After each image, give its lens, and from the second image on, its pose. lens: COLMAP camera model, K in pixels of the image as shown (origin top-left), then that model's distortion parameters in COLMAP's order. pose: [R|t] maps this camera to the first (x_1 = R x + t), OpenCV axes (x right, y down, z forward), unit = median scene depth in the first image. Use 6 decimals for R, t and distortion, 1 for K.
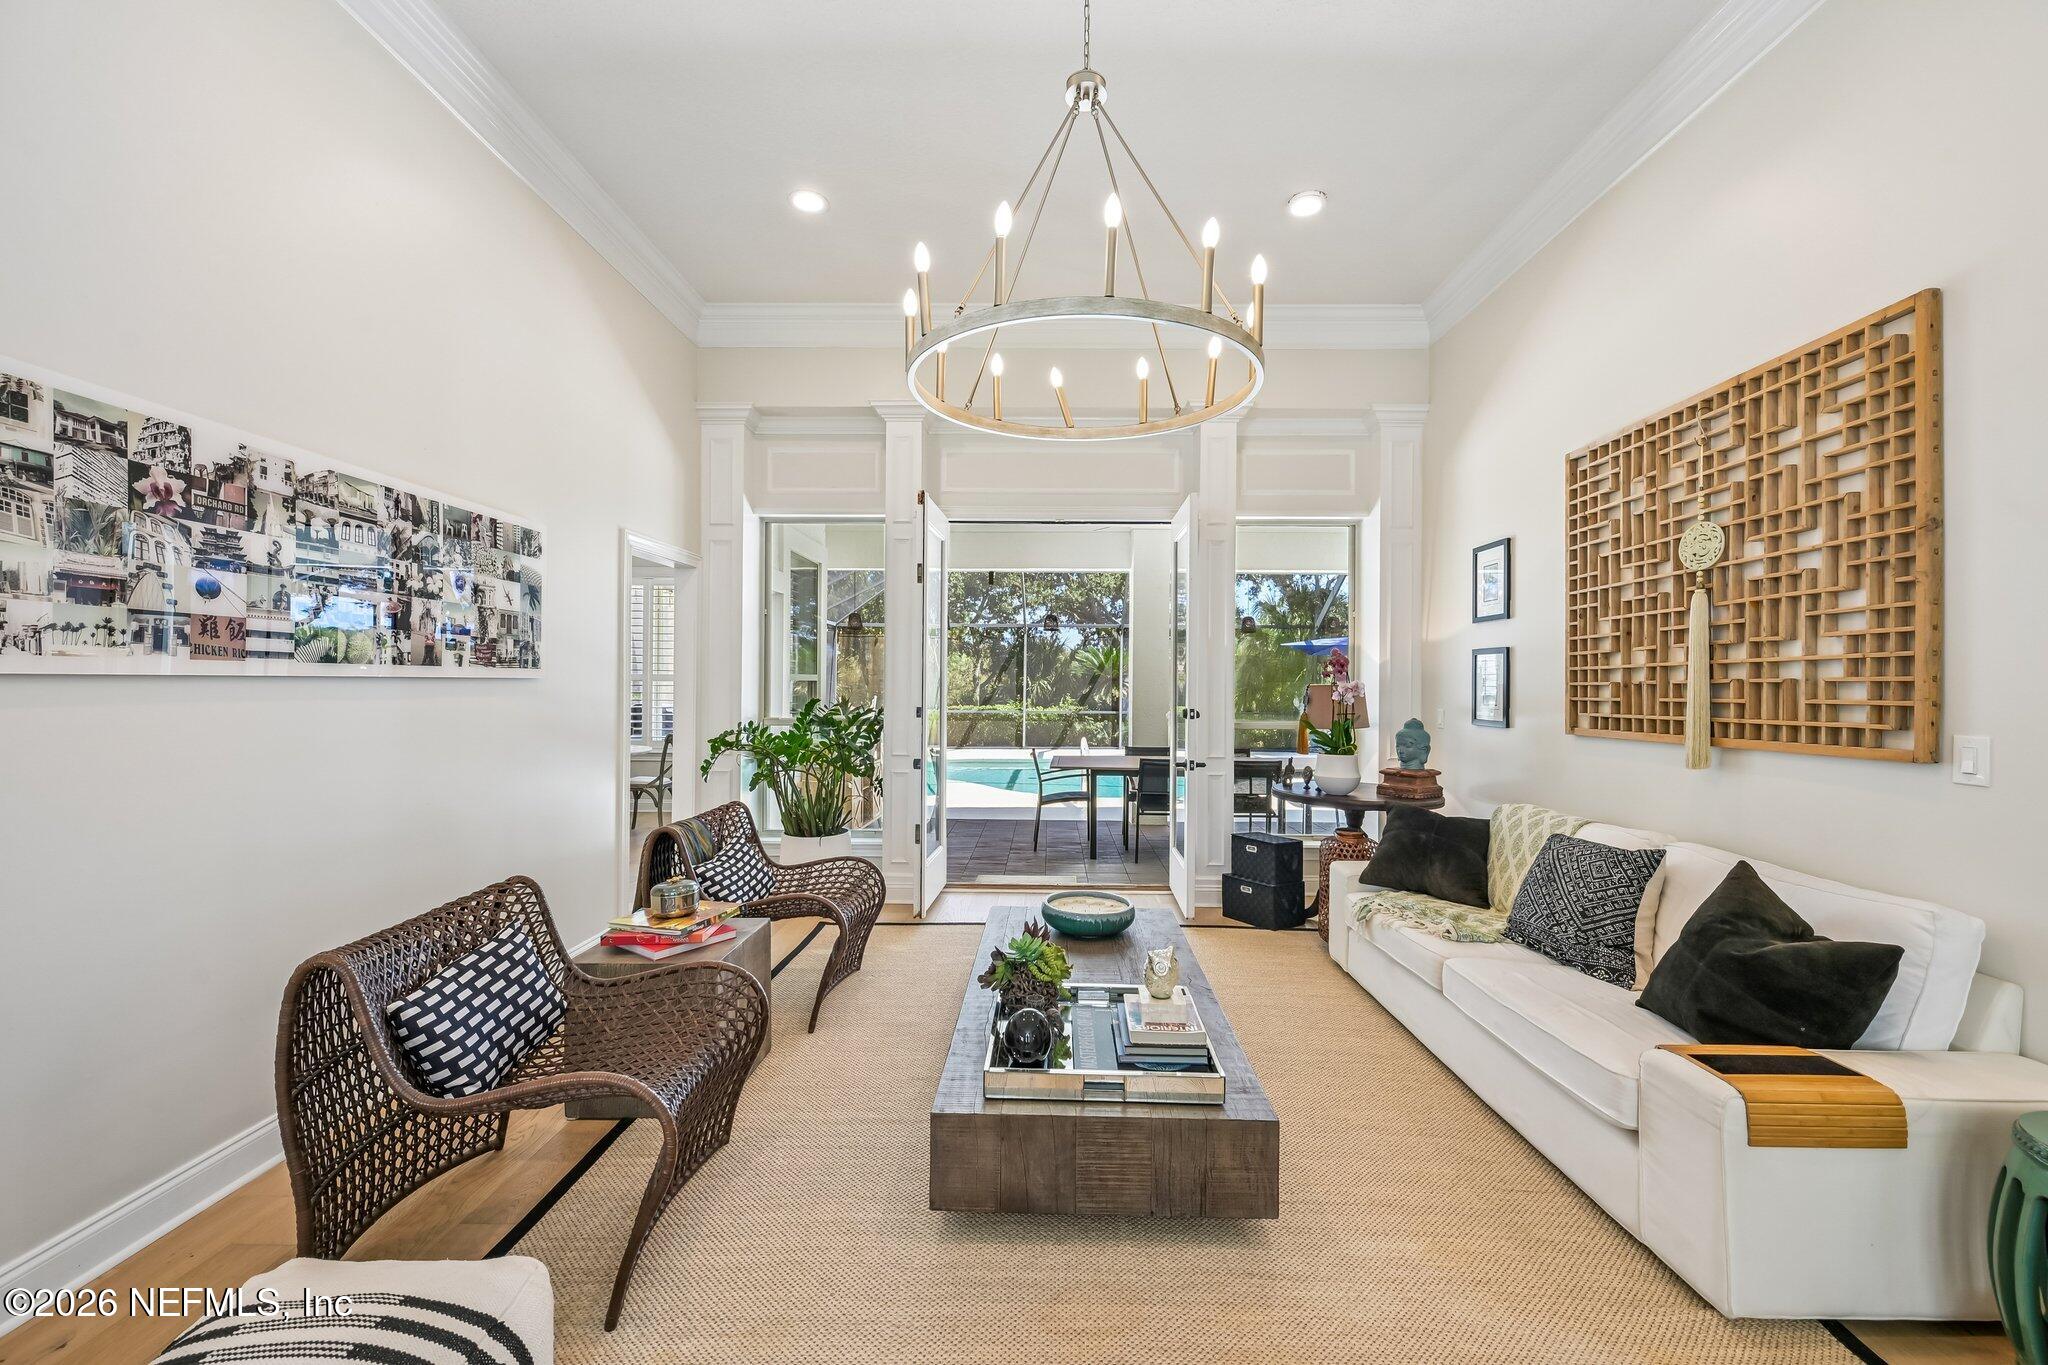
lens RADIAL K [[800.9, 0, 1034.5], [0, 800.9, 680.3], [0, 0, 1]] dist [0.001172, -0.000335]
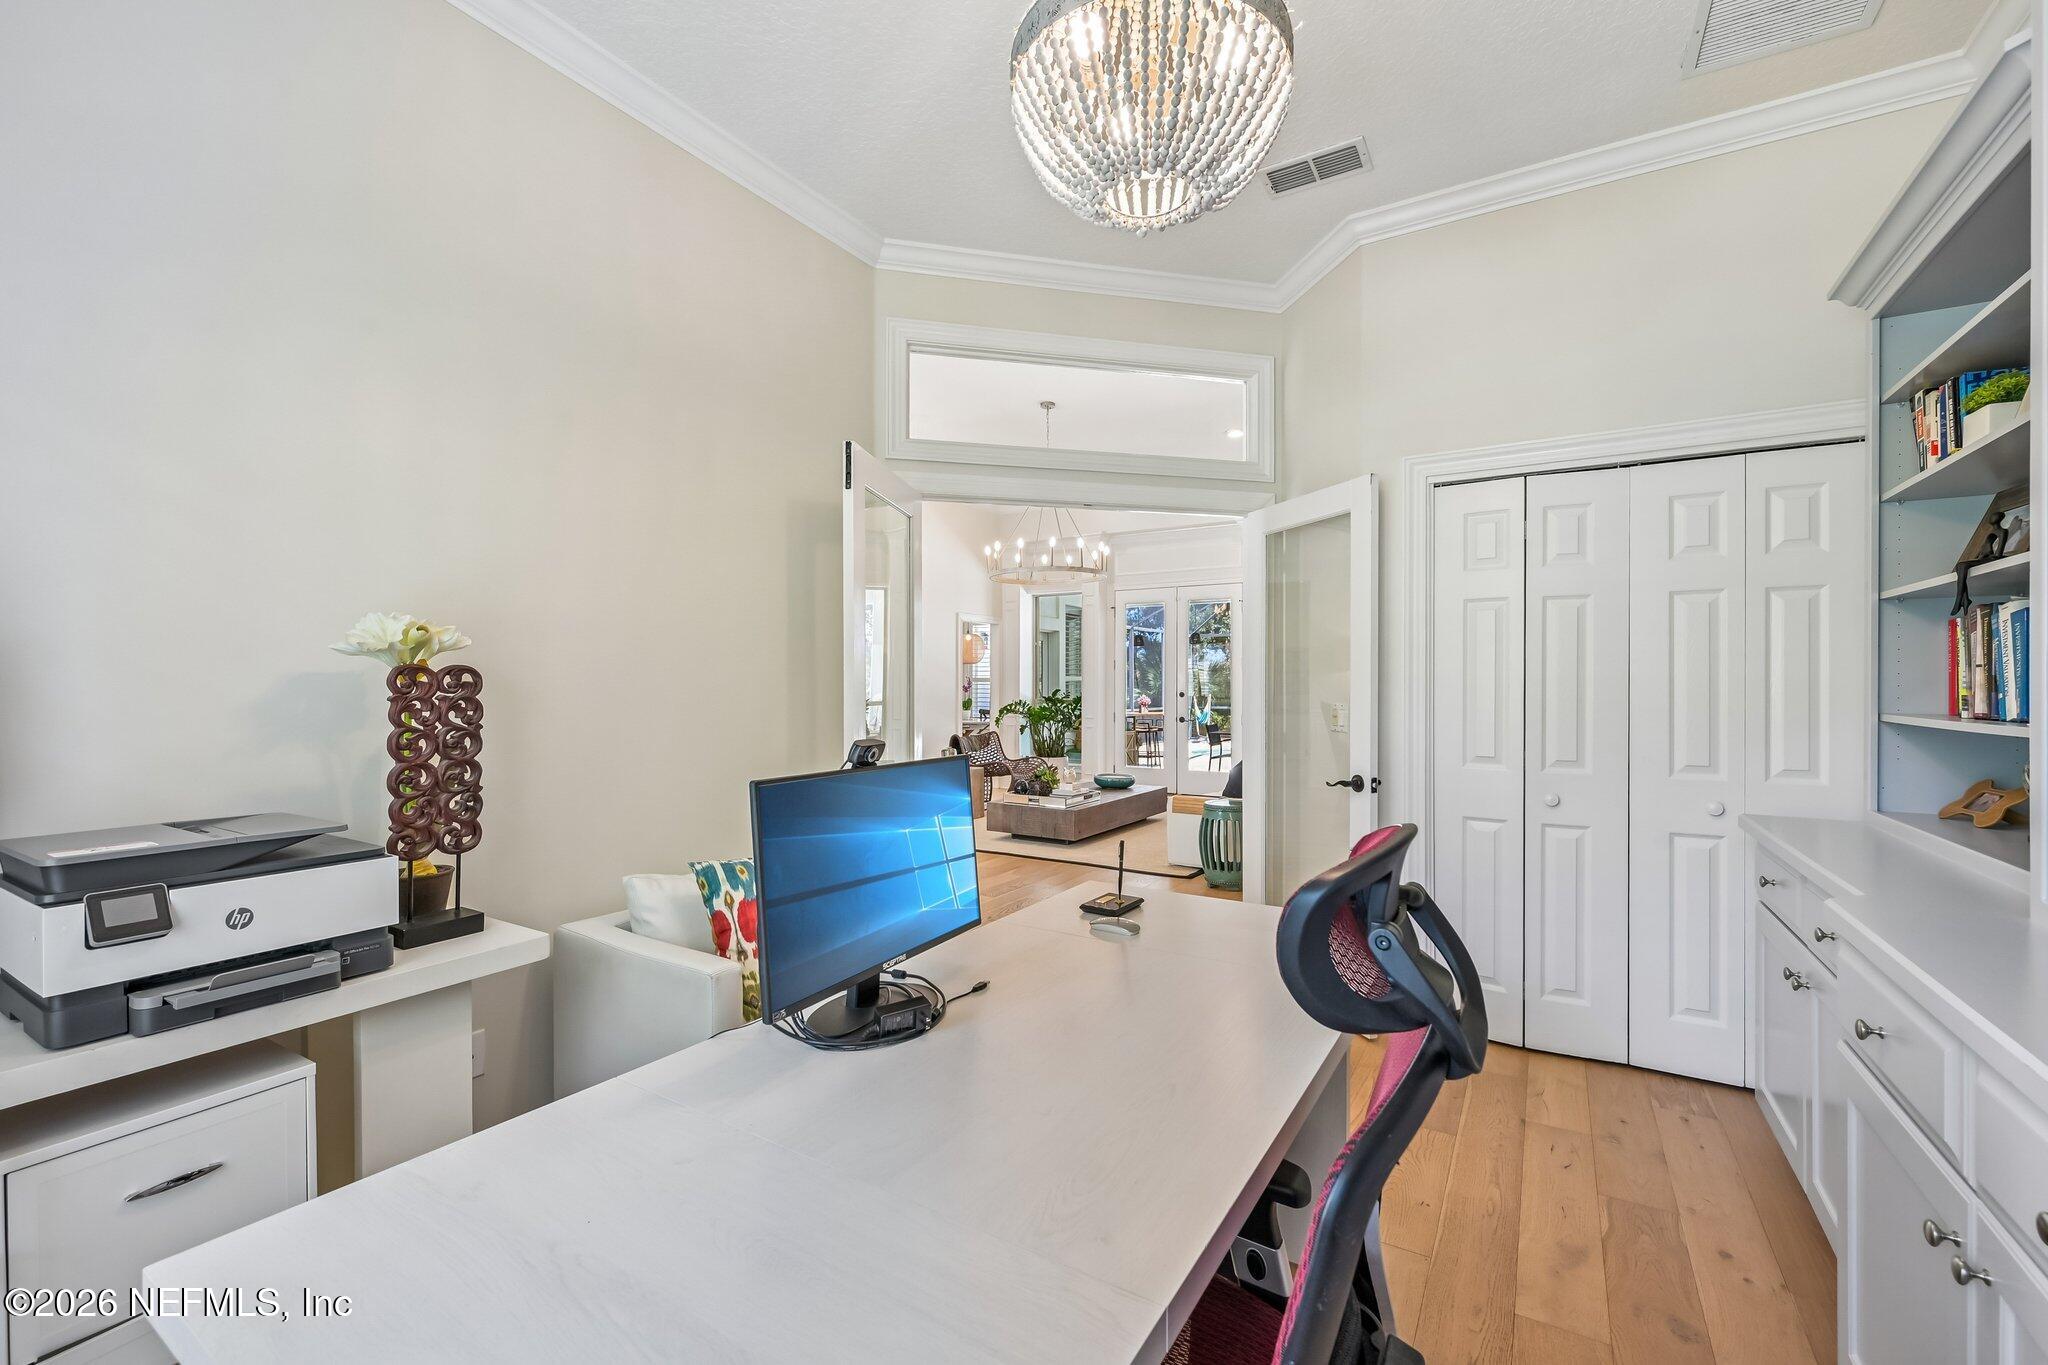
lens RADIAL K [[856.2, 0, 1040.7], [0, 856.2, 691.5], [0, 0, 1]] dist [-0.002228, -0.002020]
pose [[0.874914, -0.002434, -0.484273, 1.429475], [0.004122, 0.999989, 0.002421, 0.048999], [0.484262, -0.004115, 0.874914, -1.676208]]
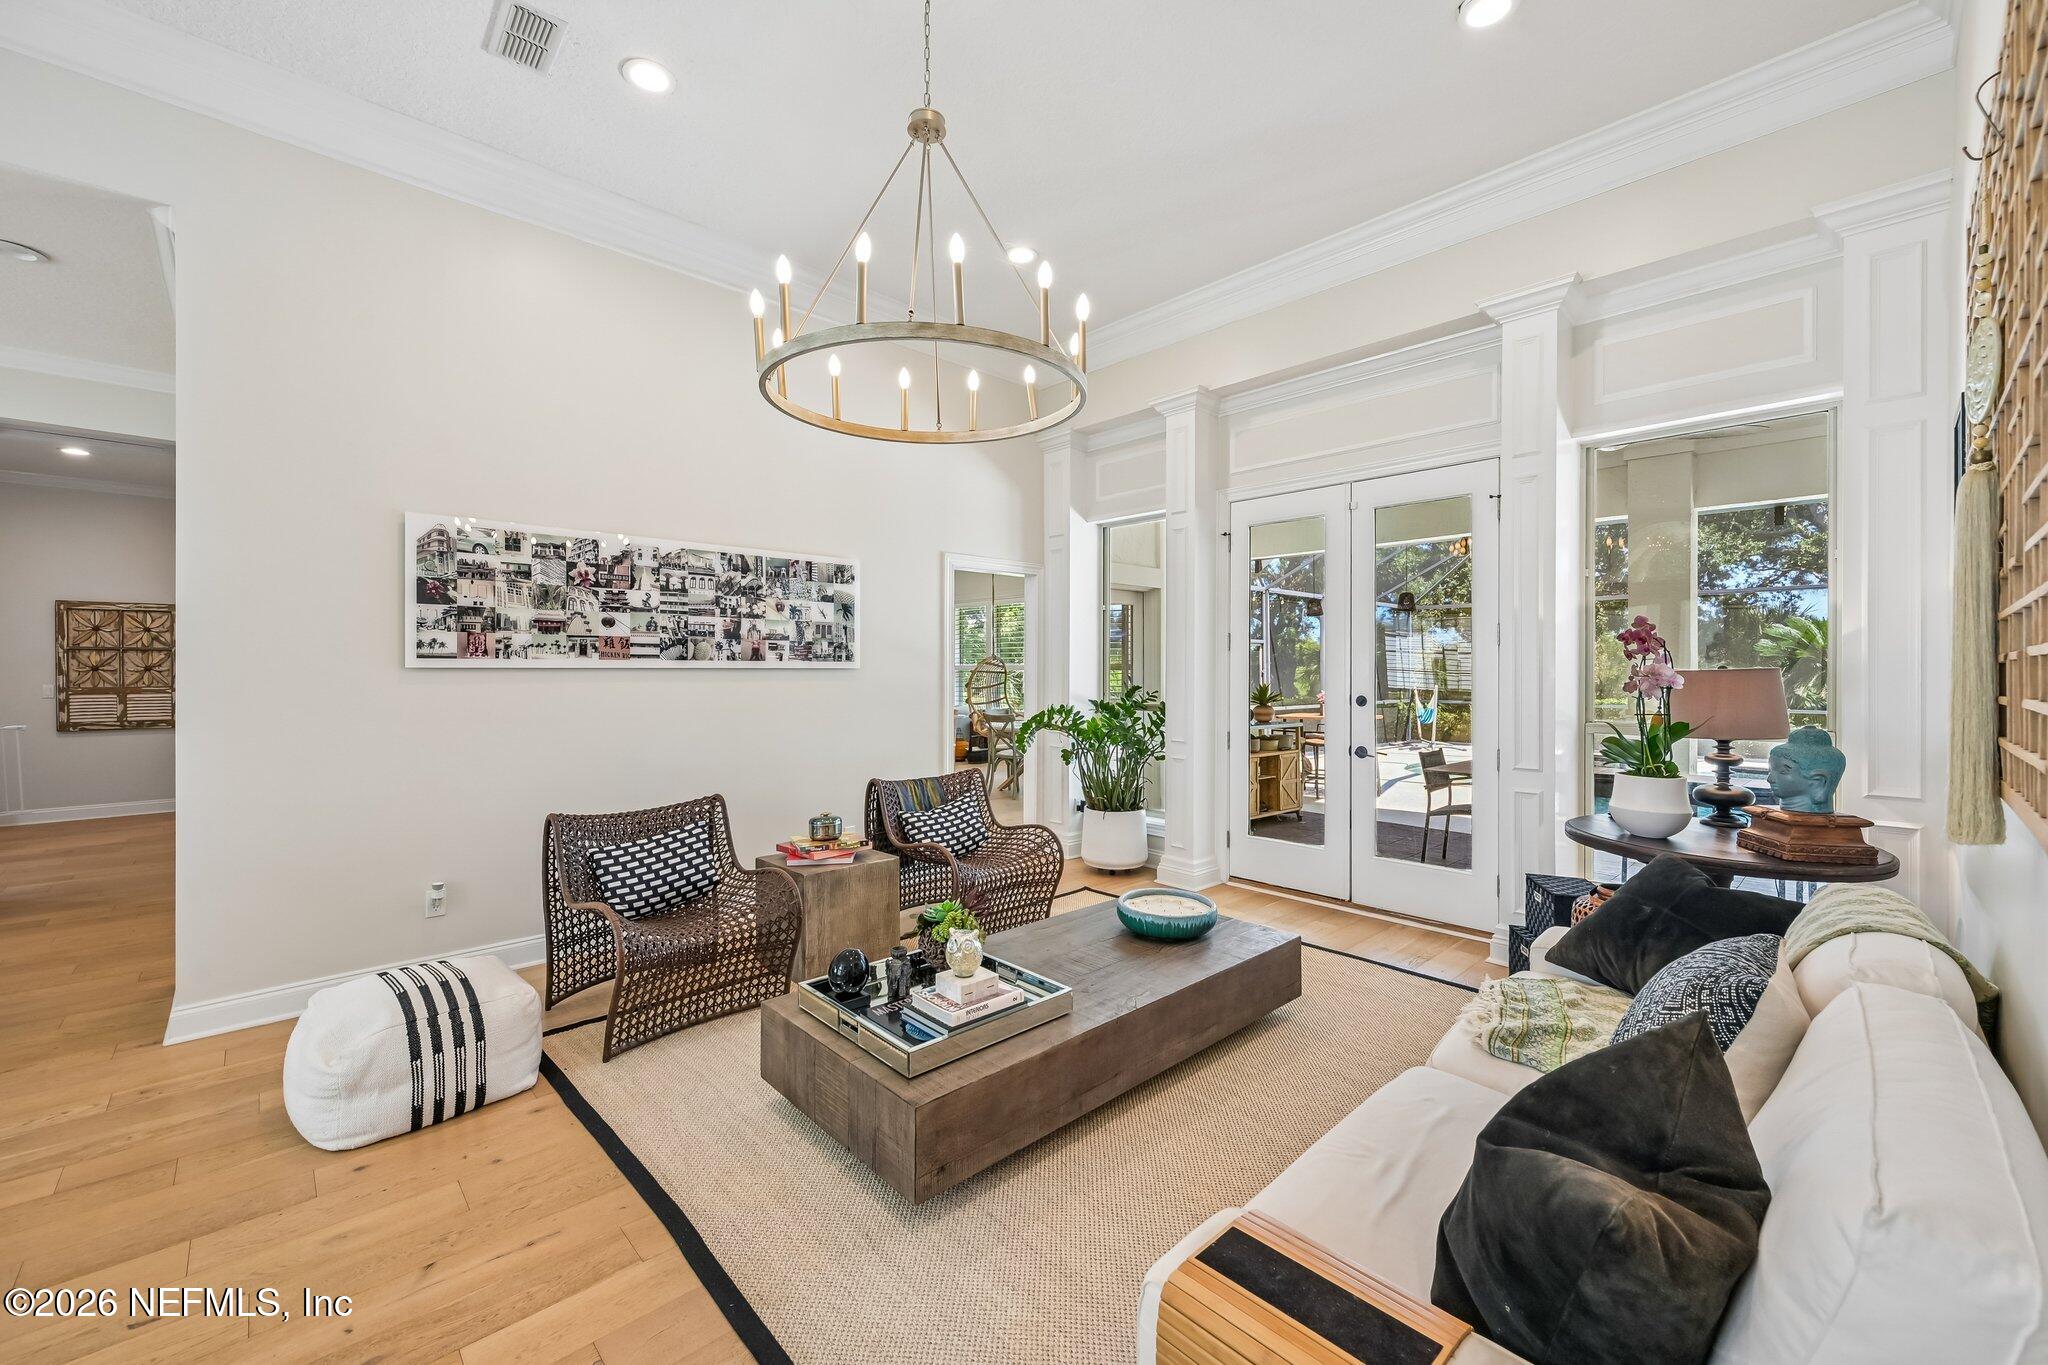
lens RADIAL K [[800.9, 0, 1028.4], [0, 800.9, 664.8], [0, 0, 1]] dist [0.001172, -0.000335]
pose [[0.707805, -0.009662, -0.706342, 0.818412], [0.005481, 0.999951, -0.008185, 0.006083], [0.706387, 0.001922, 0.707823, 0.290114]]
